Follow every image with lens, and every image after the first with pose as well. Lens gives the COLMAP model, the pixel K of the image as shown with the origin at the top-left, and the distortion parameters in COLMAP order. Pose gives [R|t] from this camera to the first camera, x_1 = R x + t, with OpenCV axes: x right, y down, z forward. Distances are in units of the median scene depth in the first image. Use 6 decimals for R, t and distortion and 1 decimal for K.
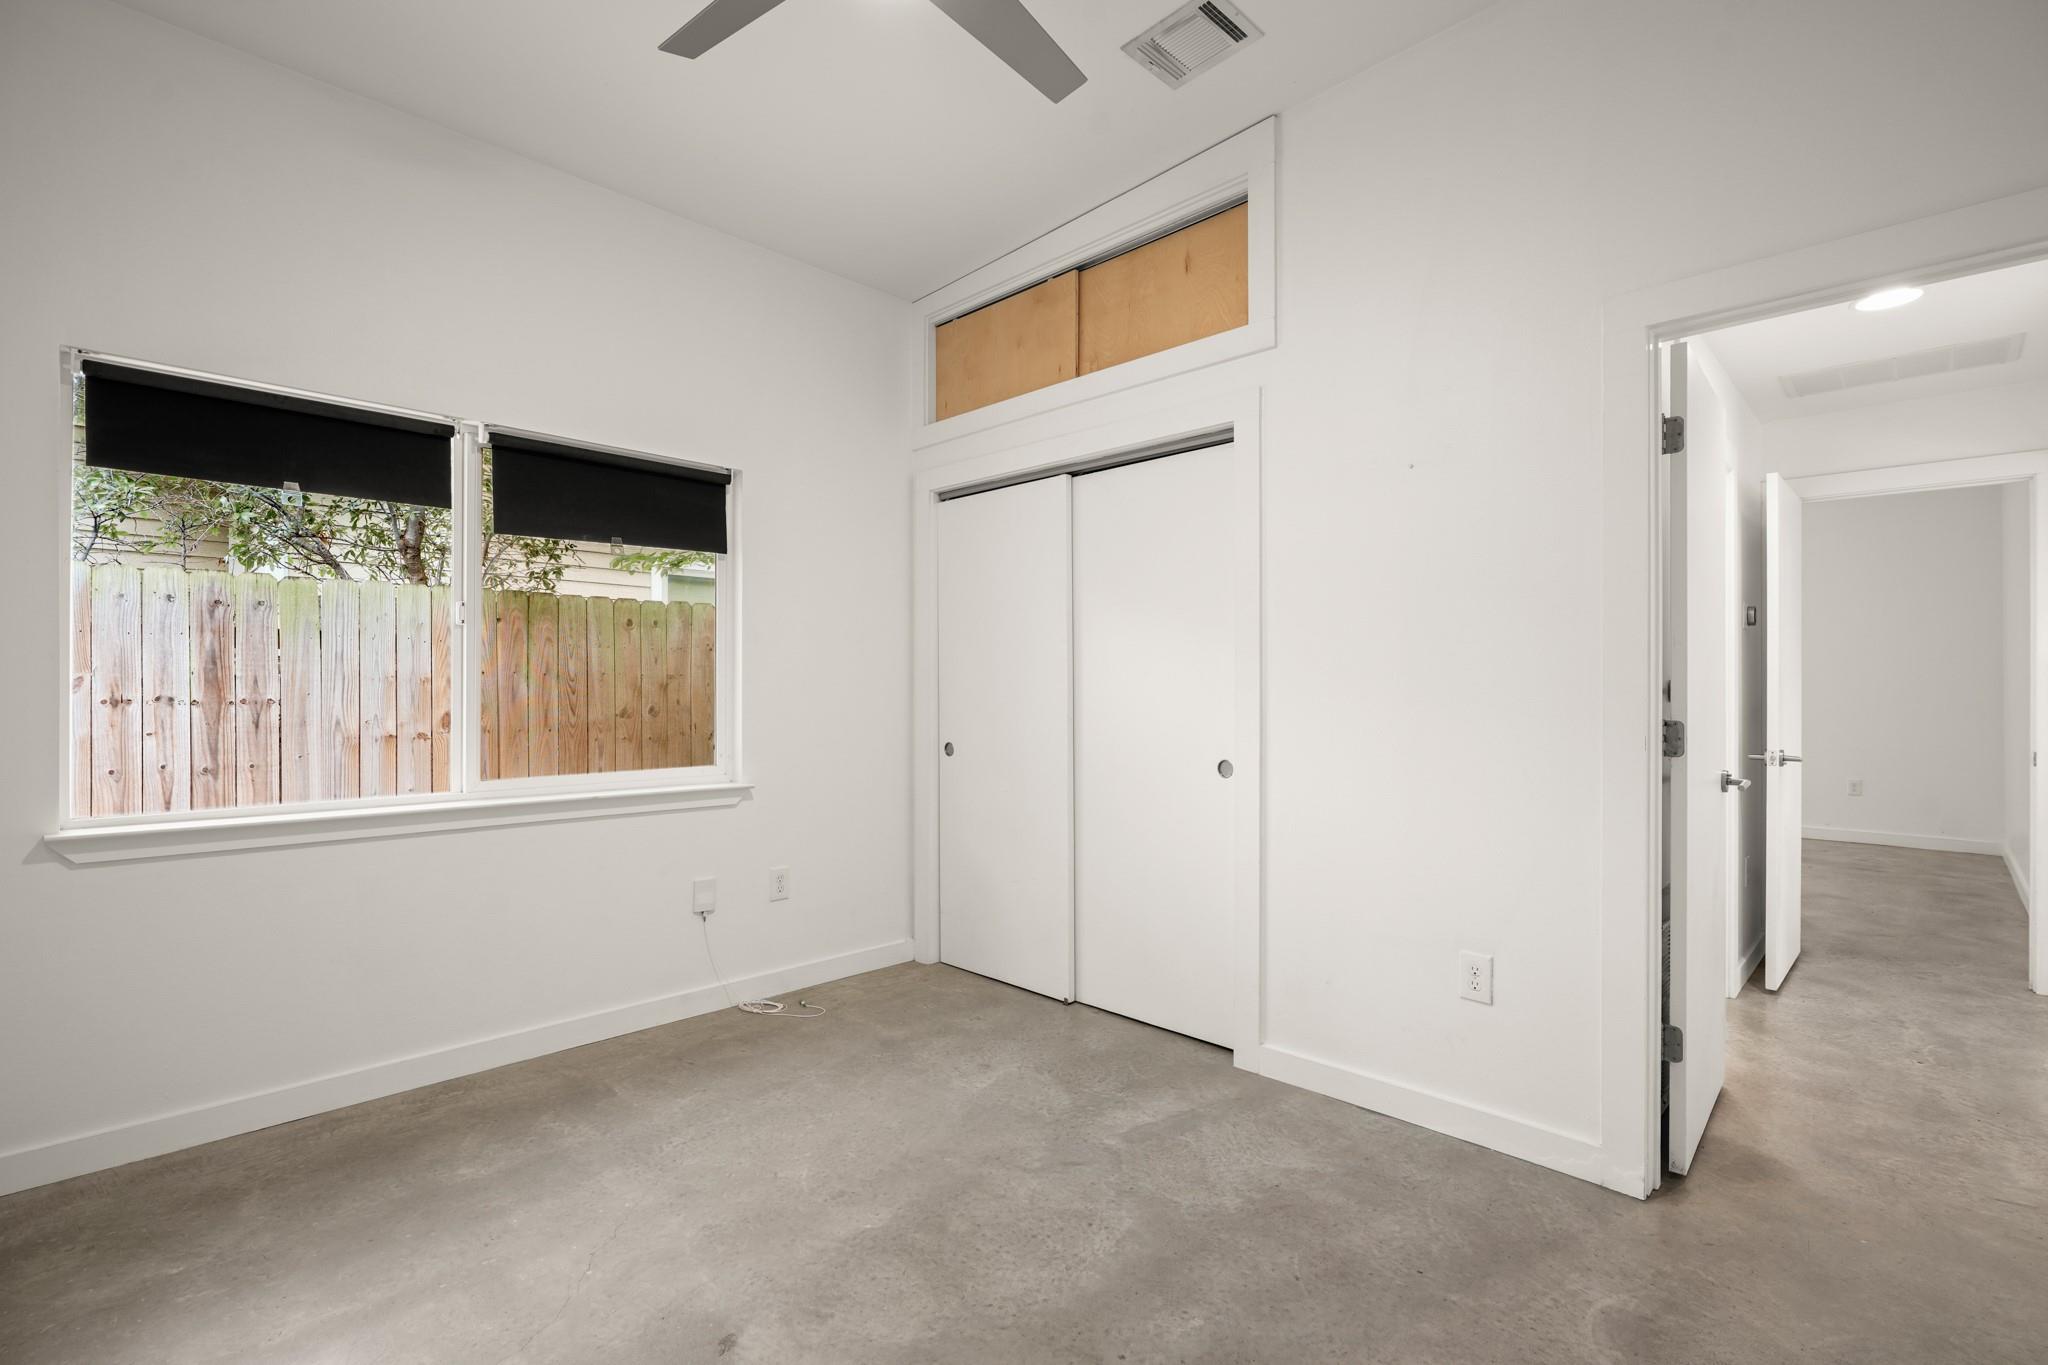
lens RADIAL K [[931.4, 0, 1015.1], [0, 931.4, 687.4], [0, 0, 1]] dist [-0.006846, 0.002111]
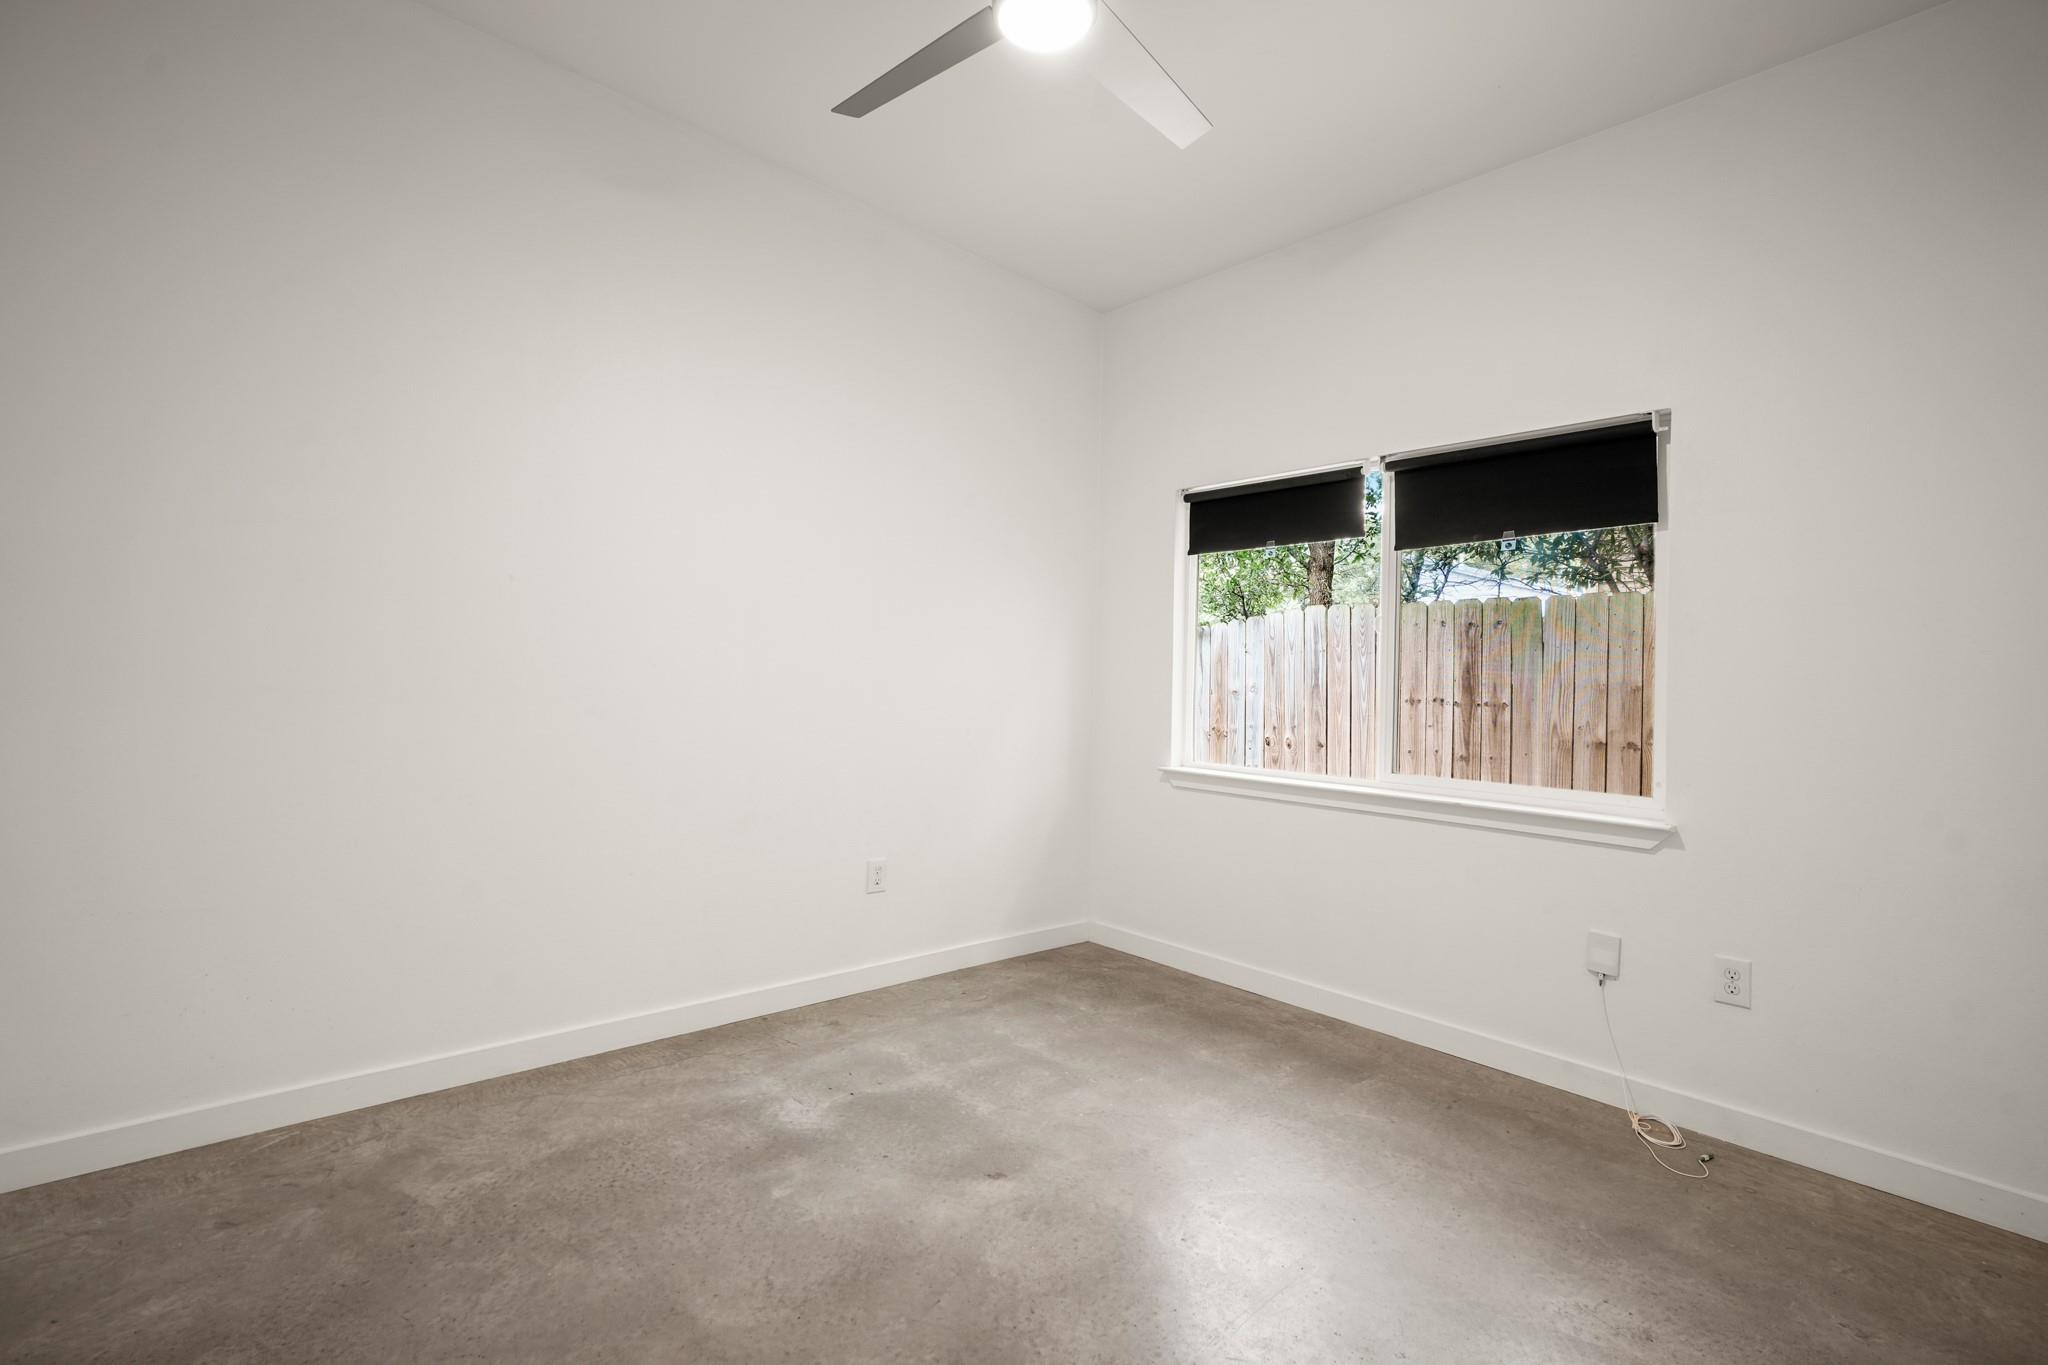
lens RADIAL K [[931.4, 0, 1016.0], [0, 931.4, 685.5], [0, 0, 1]] dist [-0.006846, 0.002111]
pose [[-0.059484, 0.002619, -0.998226, 0.431374], [-0.025622, 0.999663, 0.004150, 0.001456], [0.997900, 0.025823, -0.059396, 0.466525]]
